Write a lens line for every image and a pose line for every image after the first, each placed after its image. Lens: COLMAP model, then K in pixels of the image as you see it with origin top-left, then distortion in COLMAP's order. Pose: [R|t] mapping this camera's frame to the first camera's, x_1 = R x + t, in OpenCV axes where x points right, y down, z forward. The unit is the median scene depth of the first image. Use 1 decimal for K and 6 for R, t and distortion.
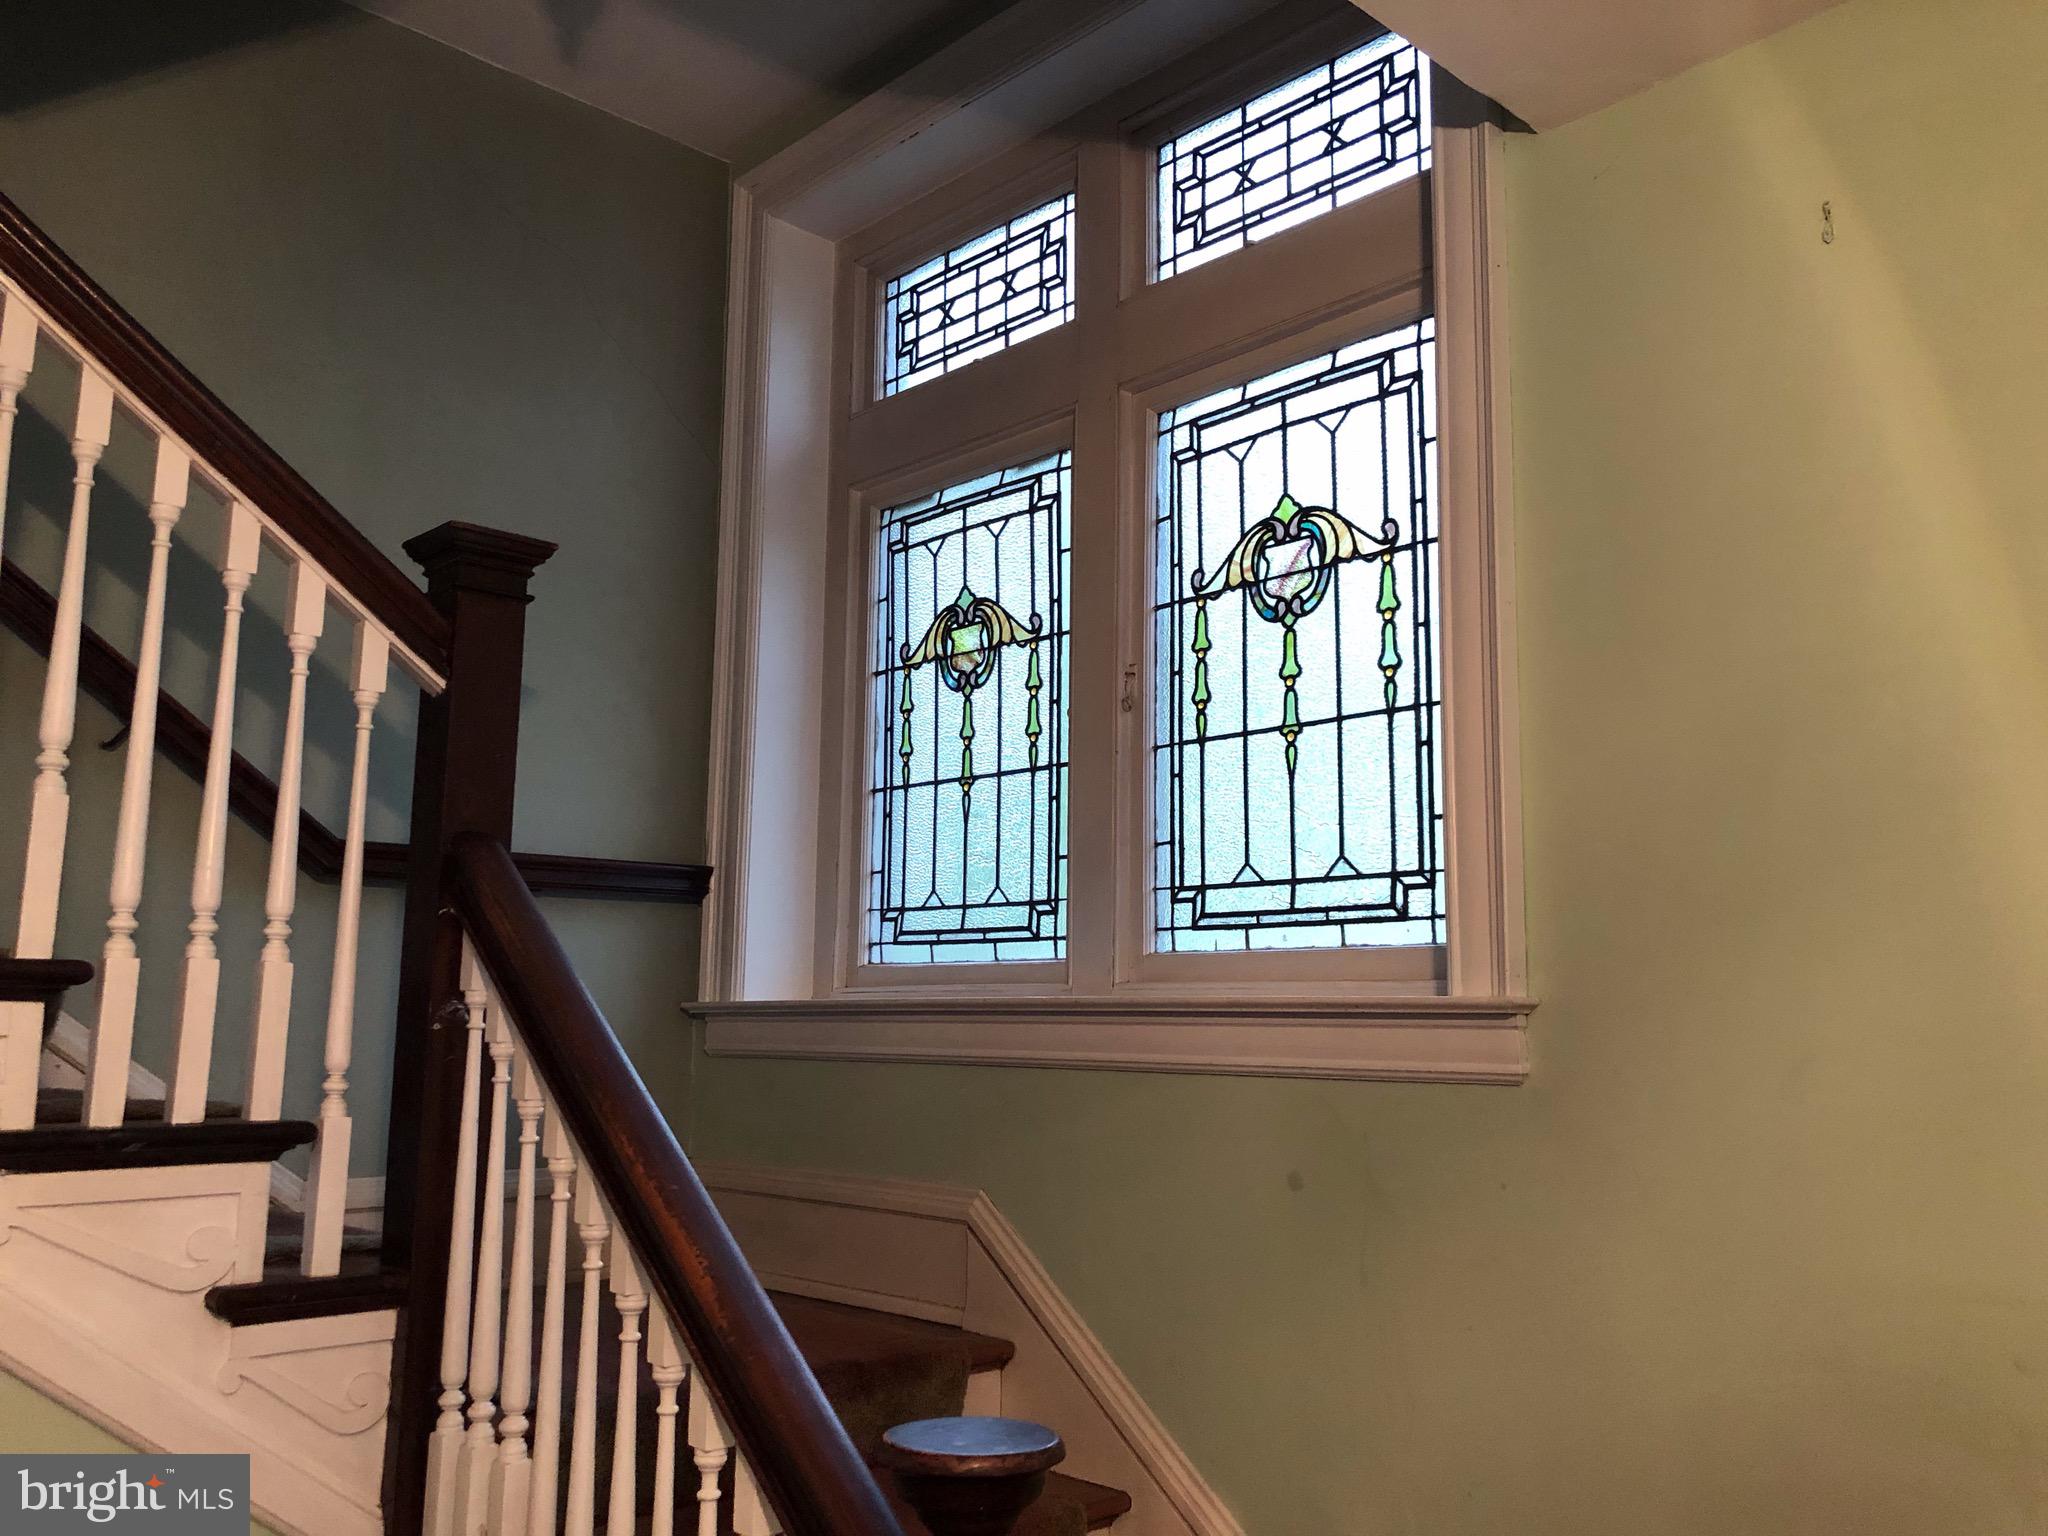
lens RADIAL K [[1672.1, 0, 1024.0], [0, 1672.1, 768.0], [0, 0, 1]] dist [0.137437, -0.207681]
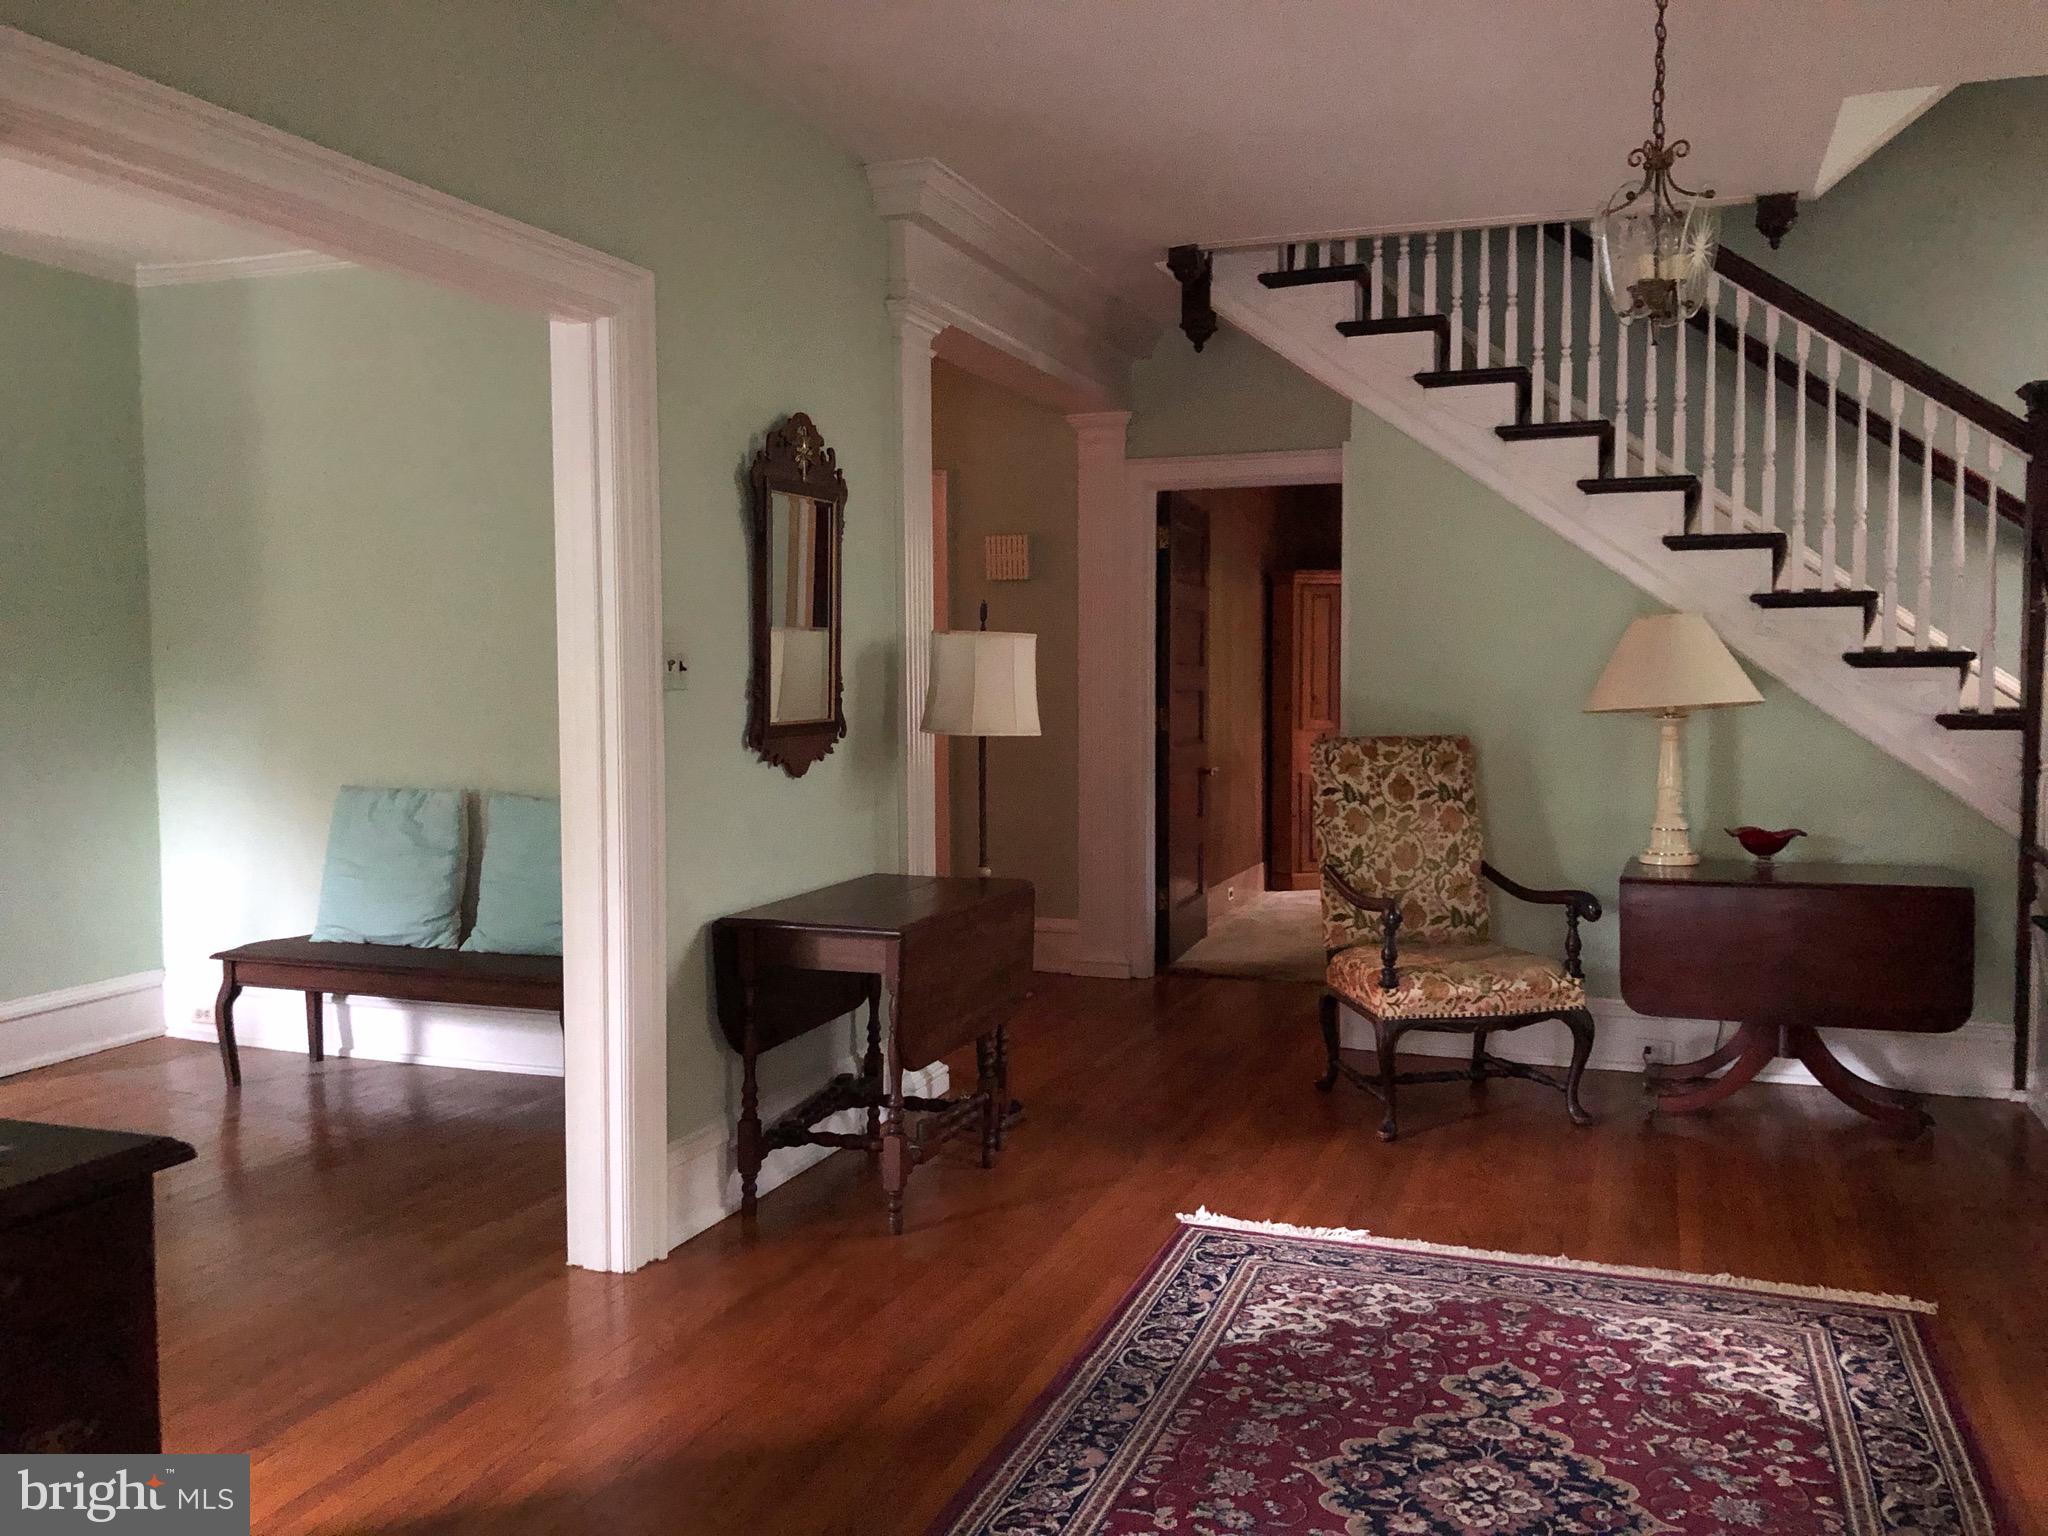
lens RADIAL K [[1713.5, 0, 1024.0], [0, 1713.5, 768.0], [0, 0, 1]] dist [0.030007, 0.011806]
pose [[0.448757, 0.033746, -0.893016, 0.718800], [0.148084, 0.982664, 0.111548, -0.064872], [0.881299, -0.182300, 0.435980, -0.789416]]
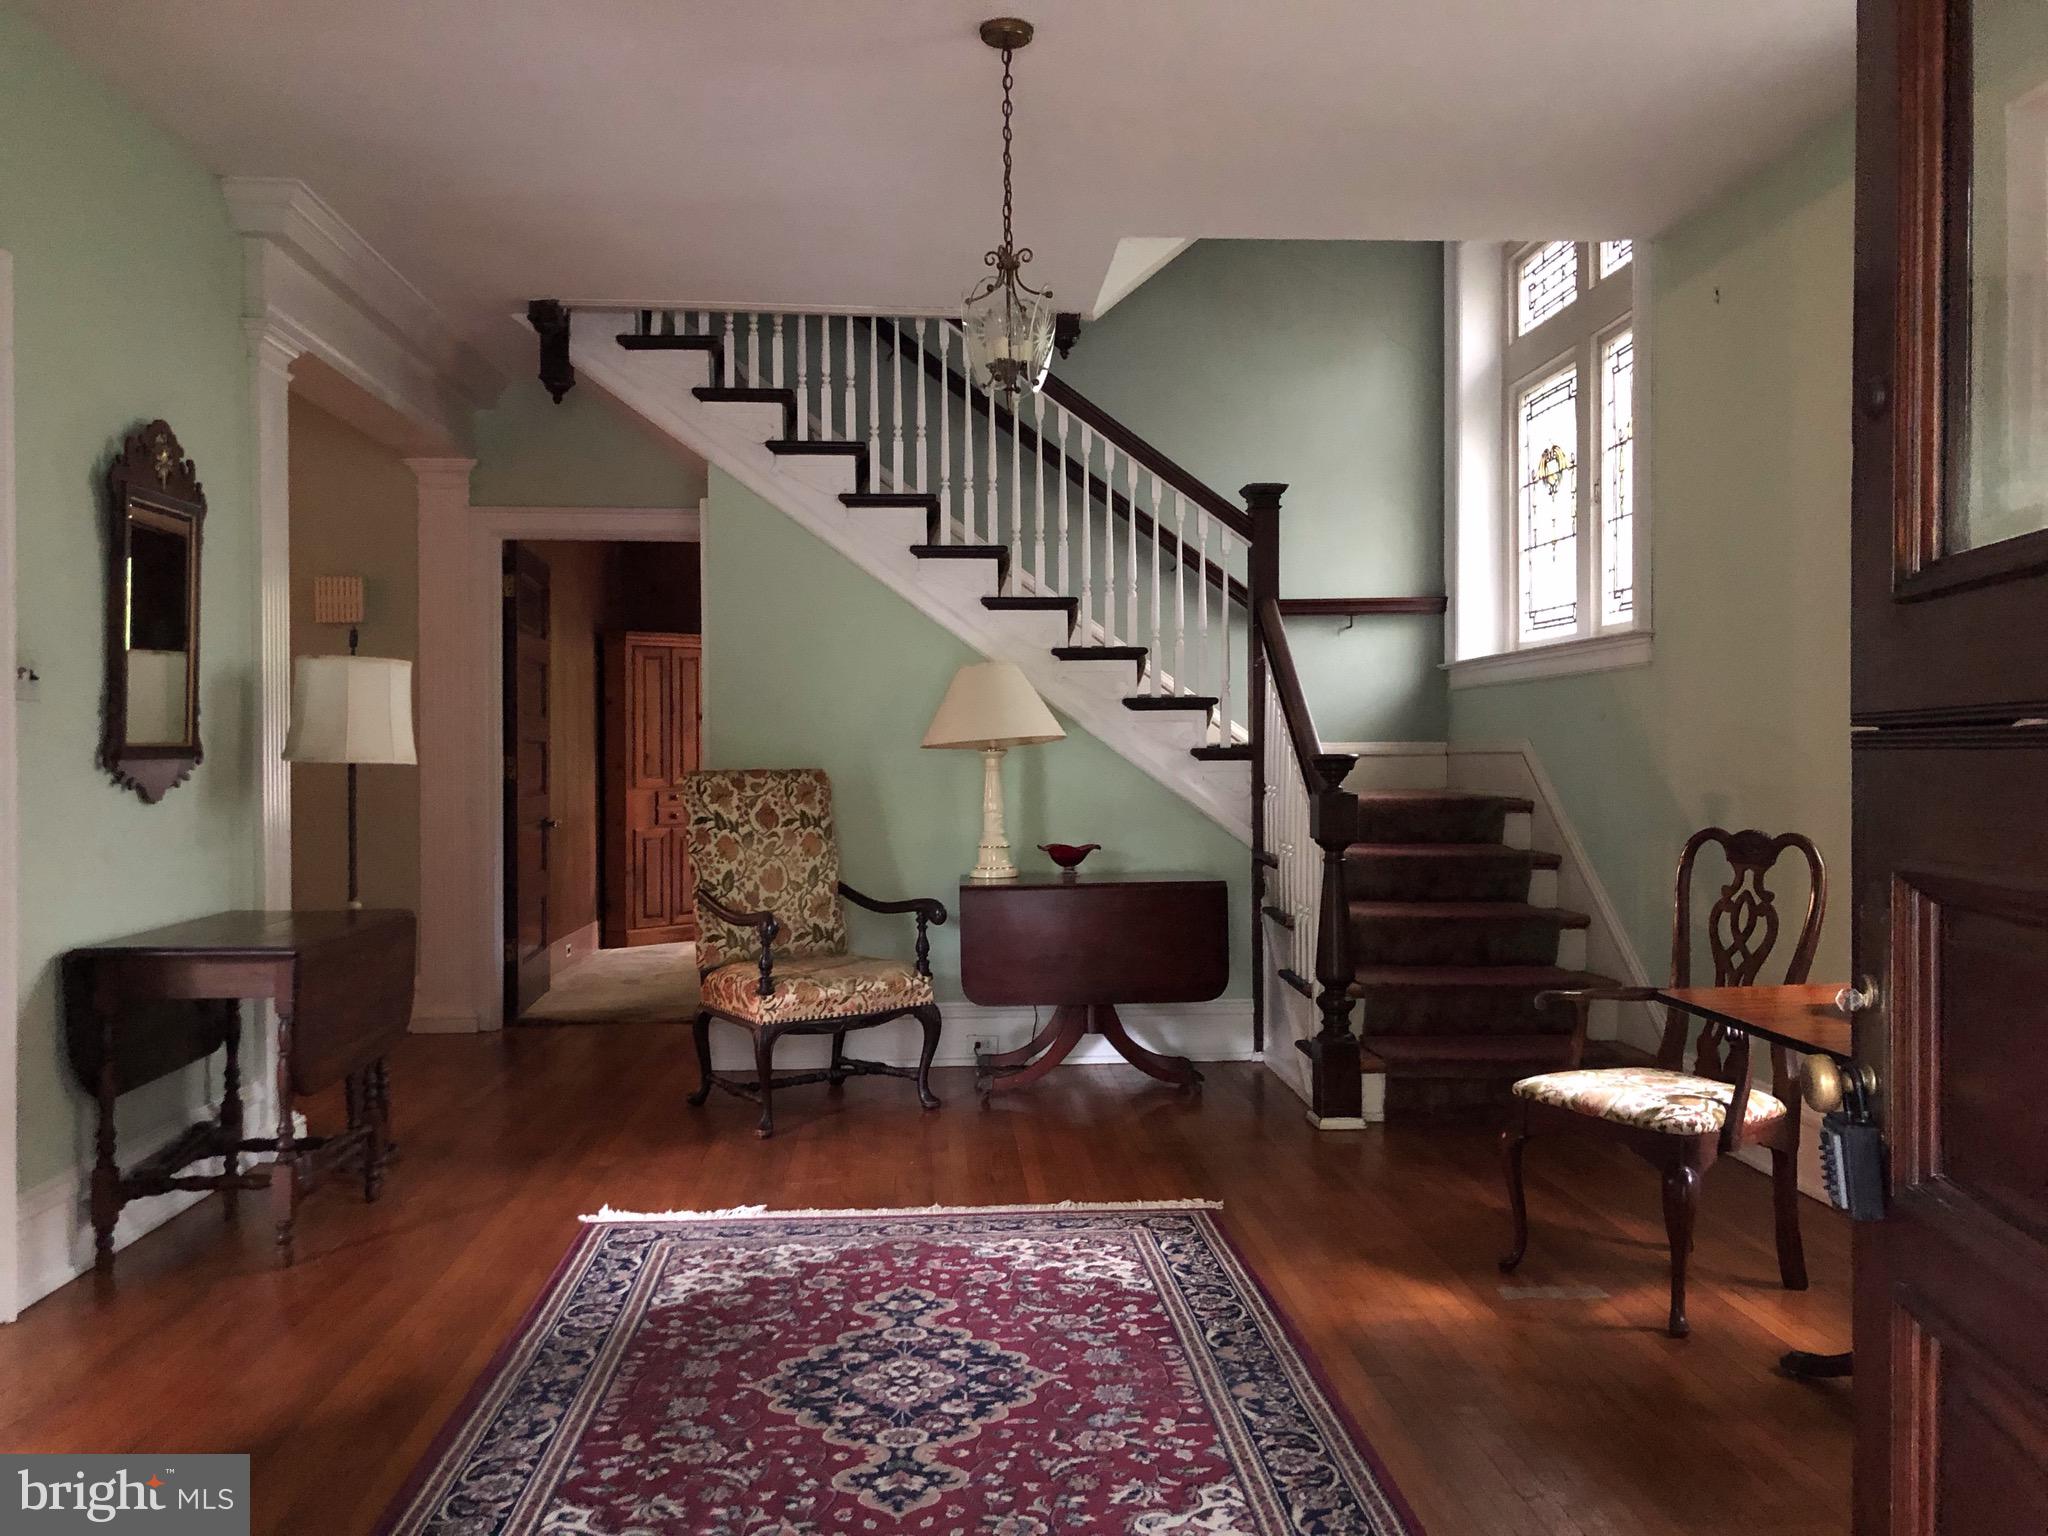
lens RADIAL K [[1672.1, 0, 1024.0], [0, 1672.1, 768.0], [0, 0, 1]] dist [0.137437, -0.207681]
pose [[0.764941, -0.009395, -0.644031, 0.743456], [0.114009, 0.986080, 0.121029, -0.041572], [0.633929, -0.166006, 0.755365, -0.892585]]
